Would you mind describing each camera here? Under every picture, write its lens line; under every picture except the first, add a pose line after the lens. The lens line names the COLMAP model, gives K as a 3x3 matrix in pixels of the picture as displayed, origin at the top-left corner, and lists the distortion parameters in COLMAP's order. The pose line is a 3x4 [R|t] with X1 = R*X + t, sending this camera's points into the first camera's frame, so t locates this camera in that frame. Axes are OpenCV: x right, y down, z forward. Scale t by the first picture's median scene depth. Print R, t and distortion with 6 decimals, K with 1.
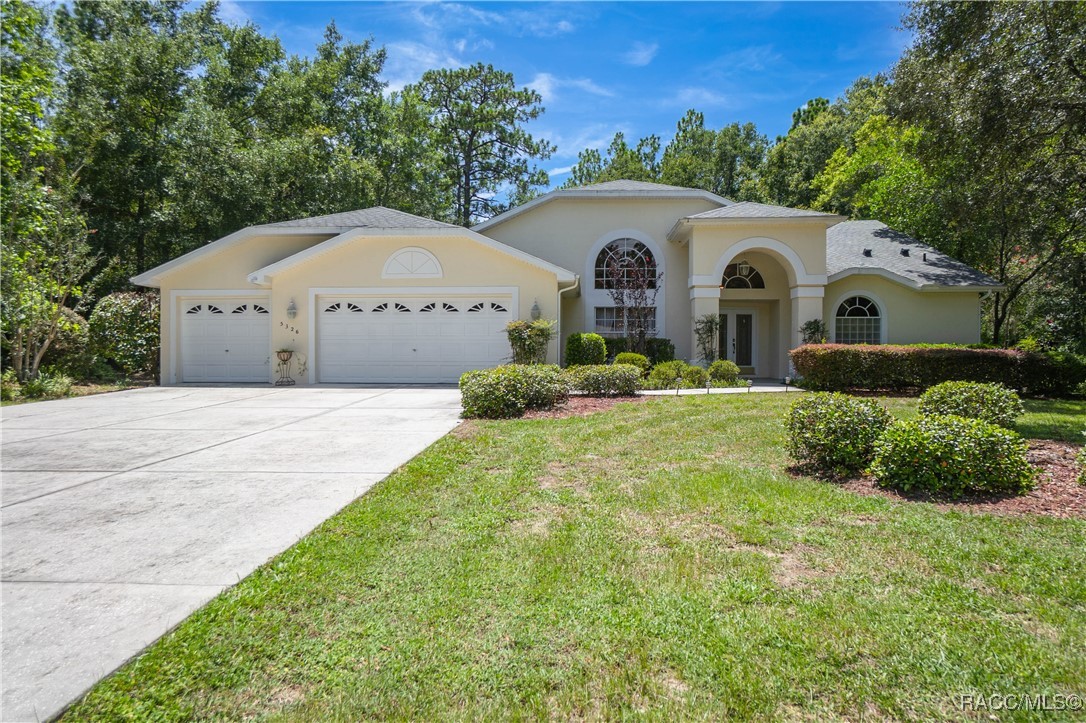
lens RADIAL K [[659.1, 0, 543.0], [0, 659.1, 361.5], [0, 0, 1]] dist [0.000767, -0.000084]
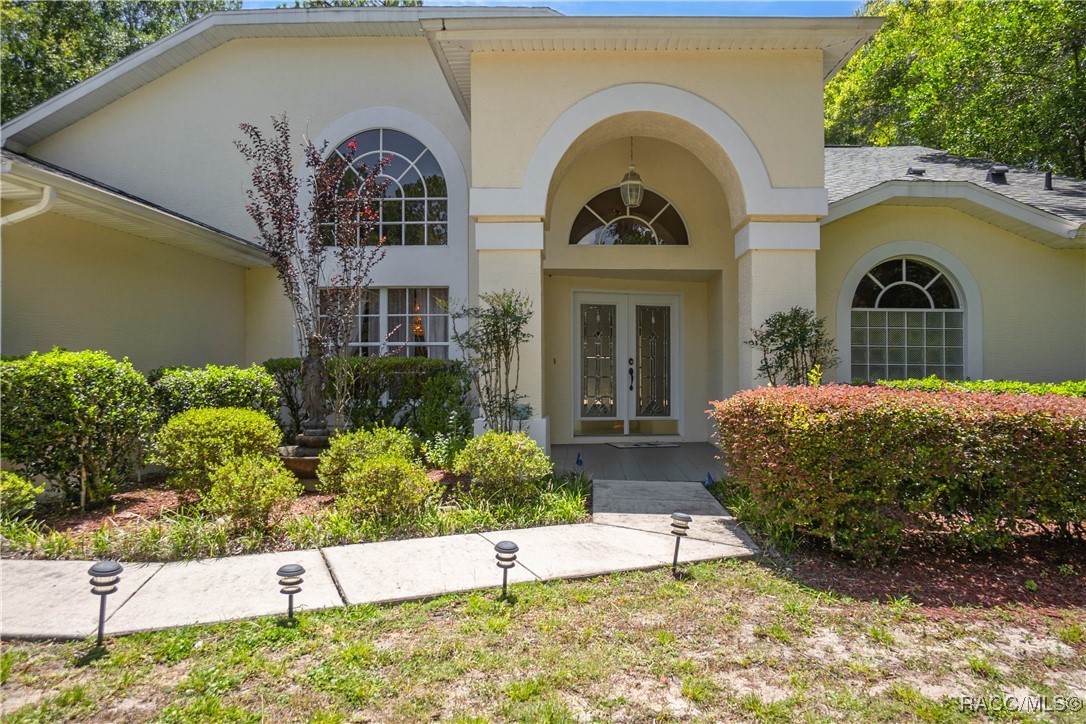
lens RADIAL K [[703.6, 0, 543.1], [0, 703.6, 347.5], [0, 0, 1]] dist [0.002084, 0.000823]
pose [[0.999838, 0.008261, 0.016009, 0.256823], [-0.007616, 0.999174, -0.039905, -0.025794], [-0.016326, 0.039777, 0.999075, 0.591974]]
